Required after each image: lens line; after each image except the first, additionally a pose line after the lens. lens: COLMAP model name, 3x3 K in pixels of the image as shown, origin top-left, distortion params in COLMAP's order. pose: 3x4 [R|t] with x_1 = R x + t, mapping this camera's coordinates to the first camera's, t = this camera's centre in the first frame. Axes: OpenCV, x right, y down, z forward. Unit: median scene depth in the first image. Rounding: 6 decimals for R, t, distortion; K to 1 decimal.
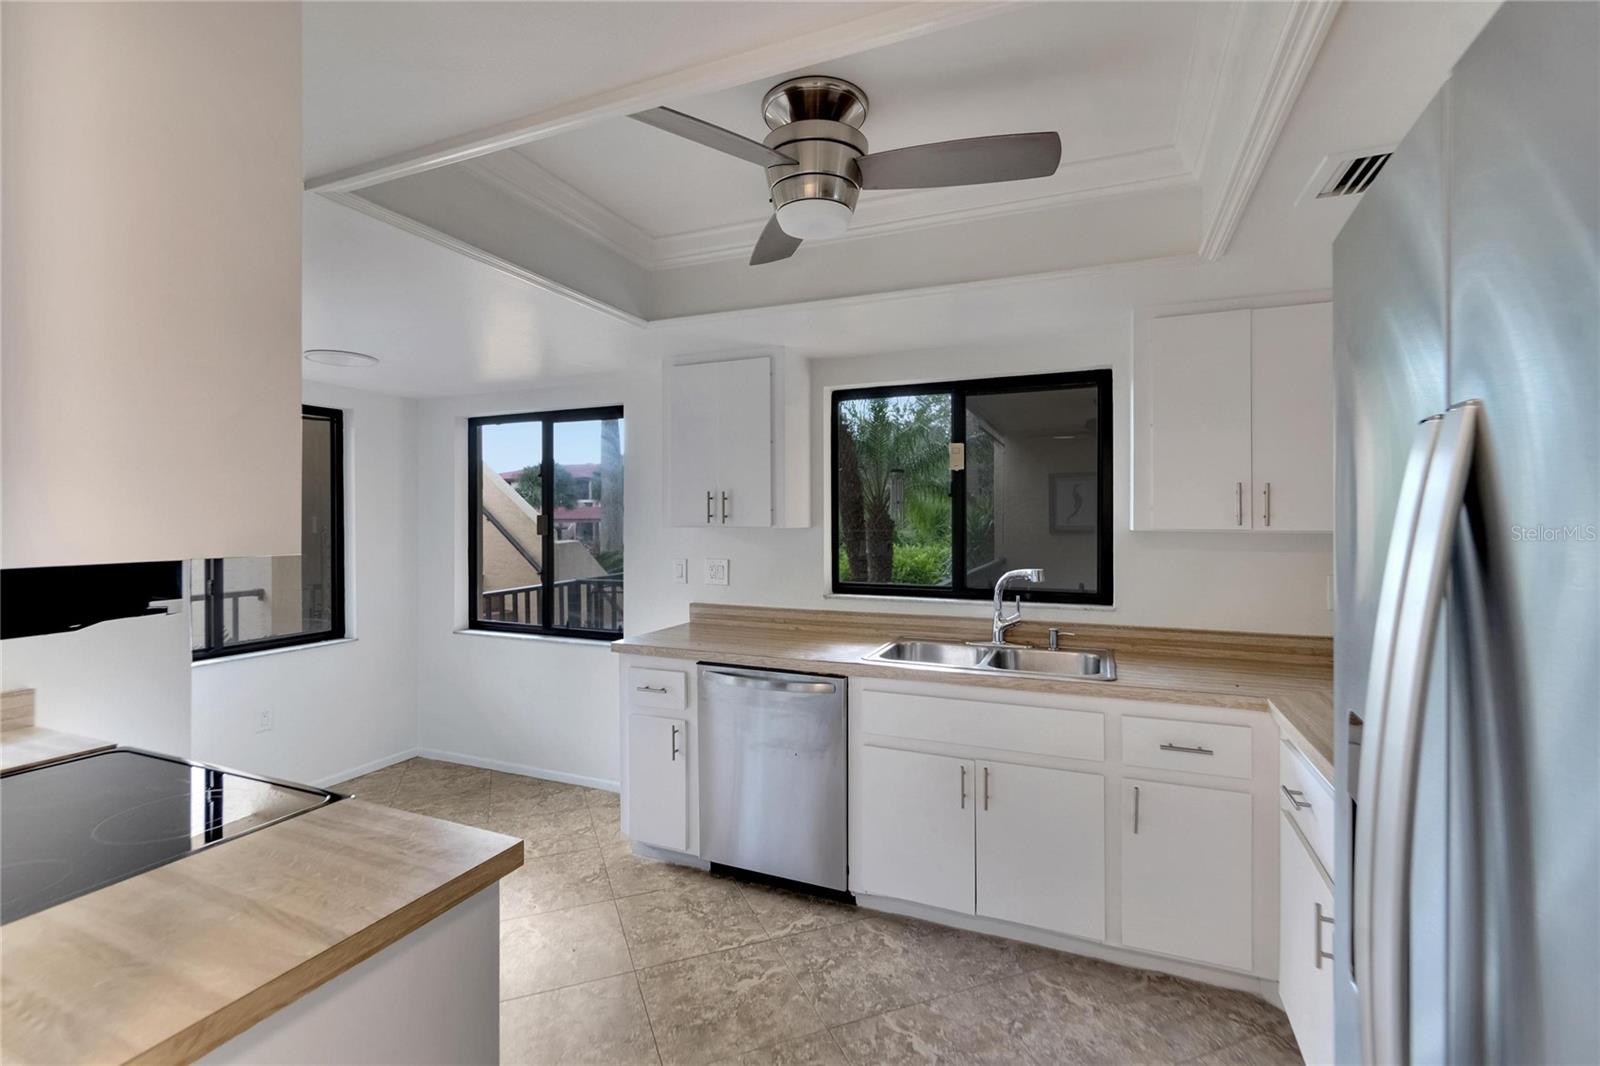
lens RADIAL K [[712.2, 0, 787.2], [0, 712.2, 537.2], [0, 0, 1]] dist [-0.001253, -0.000282]
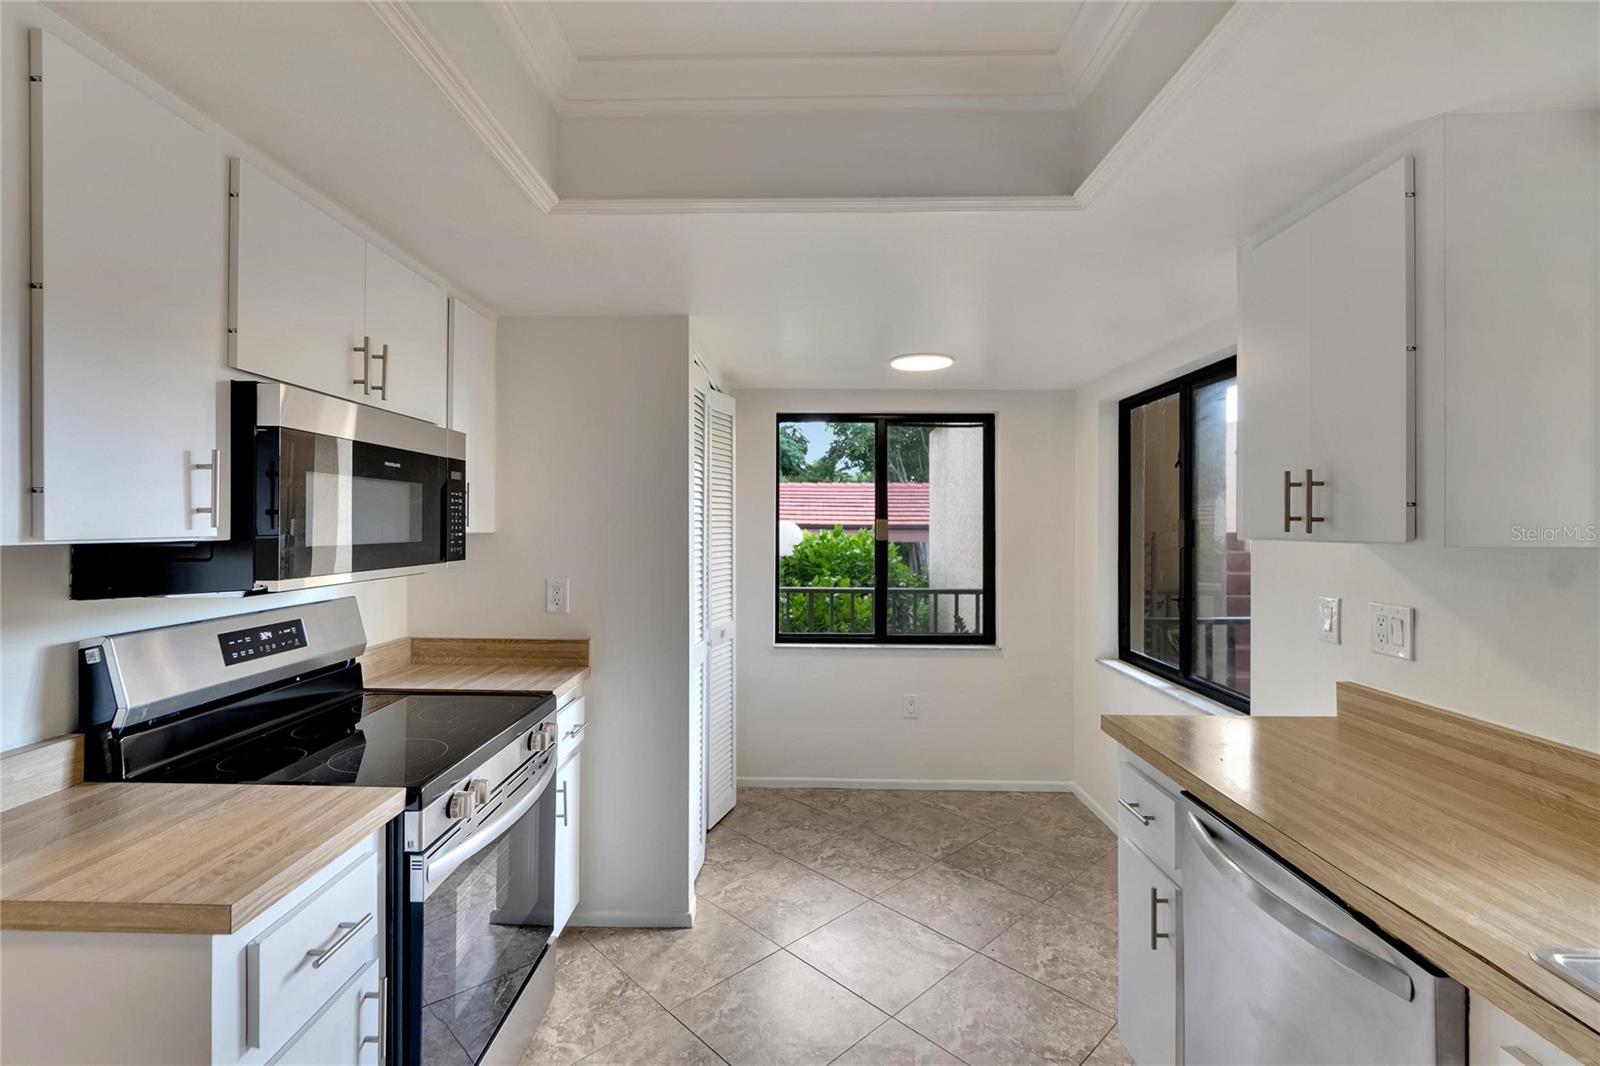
lens RADIAL K [[712.2, 0, 787.2], [0, 712.2, 537.2], [0, 0, 1]] dist [-0.001253, -0.000282]
pose [[0.372183, 0.018280, -0.927979, 0.204374], [-0.027650, 0.999581, 0.008601, -0.009484], [0.927748, 0.022458, 0.372532, 0.414414]]
